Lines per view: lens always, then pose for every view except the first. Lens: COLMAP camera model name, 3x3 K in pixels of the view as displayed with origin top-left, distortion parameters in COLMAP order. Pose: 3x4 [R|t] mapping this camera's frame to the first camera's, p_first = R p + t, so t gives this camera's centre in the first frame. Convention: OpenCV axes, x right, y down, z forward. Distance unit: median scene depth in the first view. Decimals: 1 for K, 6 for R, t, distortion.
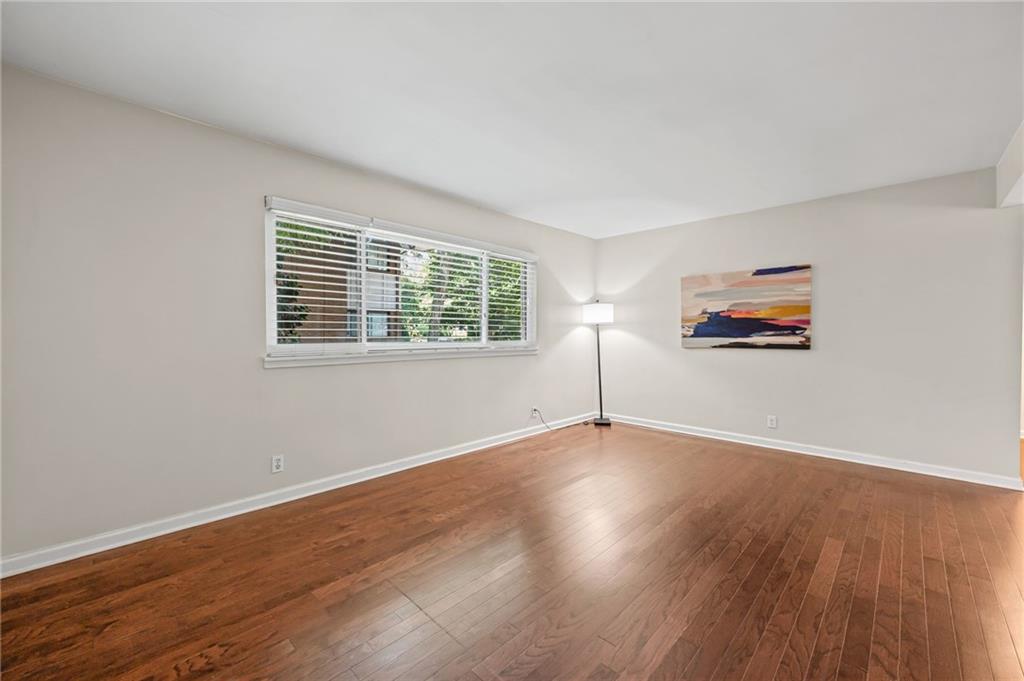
lens RADIAL K [[422.6, 0, 518.6], [0, 422.6, 334.0], [0, 0, 1]] dist [0.000442, 0.000022]
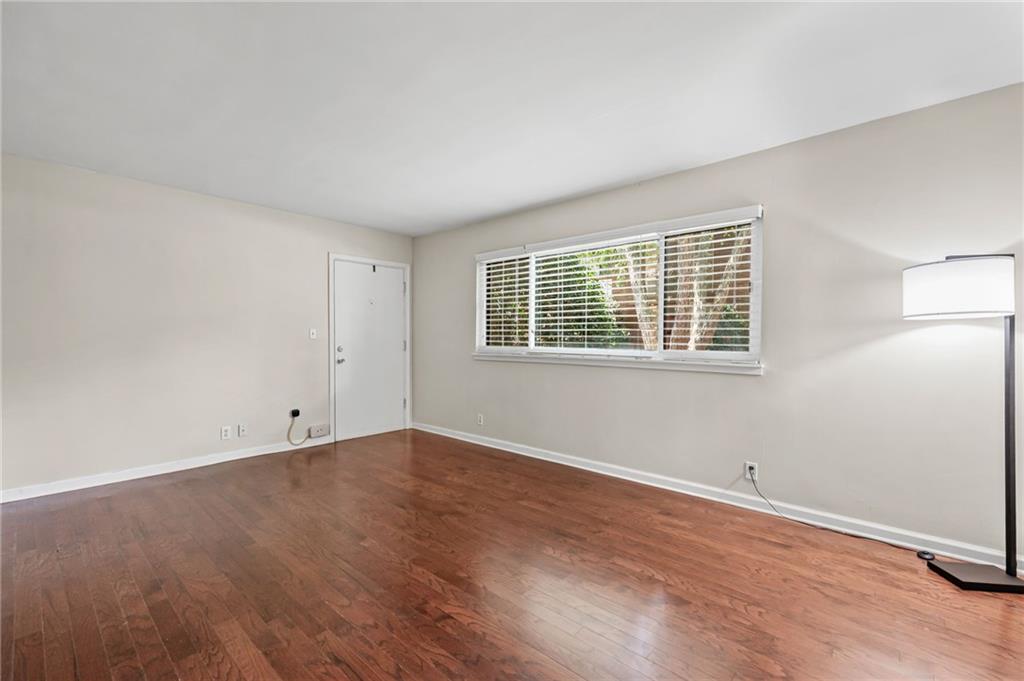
lens RADIAL K [[440.6, 0, 494.5], [0, 440.6, 350.6], [0, 0, 1]] dist [-0.000998, -0.000154]
pose [[-0.006777, 0.028970, -0.999557, 0.725883], [-0.005110, 0.999566, 0.029005, -0.003334], [0.999964, 0.005304, -0.006626, 0.702709]]
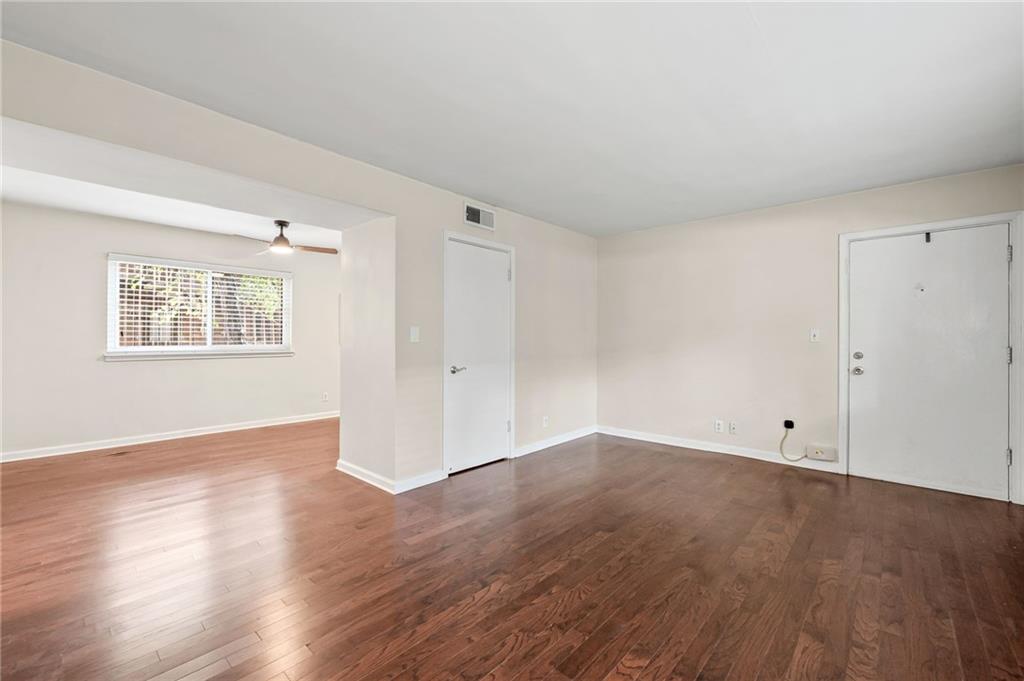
lens RADIAL K [[415.6, 0, 512.0], [0, 415.6, 340.5], [0, 0, 1]] dist [-0.000210, 0.000084]
pose [[-0.999897, -0.003678, -0.013906, 0.281642], [-0.003759, 0.999976, 0.005811, -0.004519], [0.013885, 0.005863, -0.999886, 1.113582]]
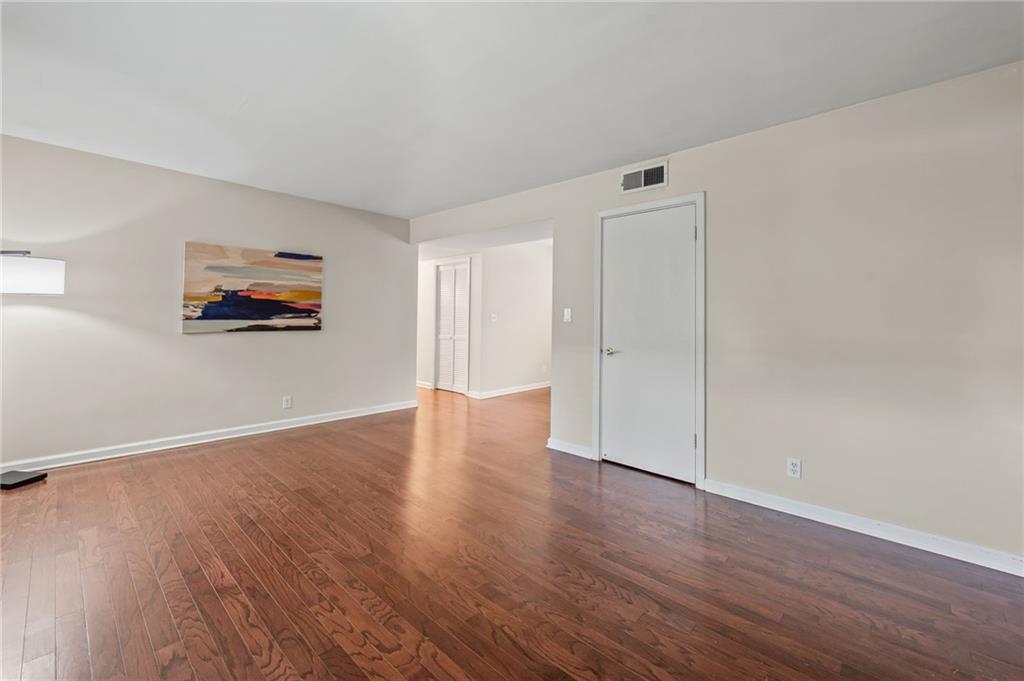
lens RADIAL K [[417.1, 0, 515.5], [0, 417.1, 303.0], [0, 0, 1]] dist [0.000973, 0.000082]
pose [[-0.025283, 0.034162, 0.999096, -0.428593], [-0.011994, 0.999334, -0.034473, -0.004073], [-0.999608, -0.012855, -0.024856, 0.467745]]
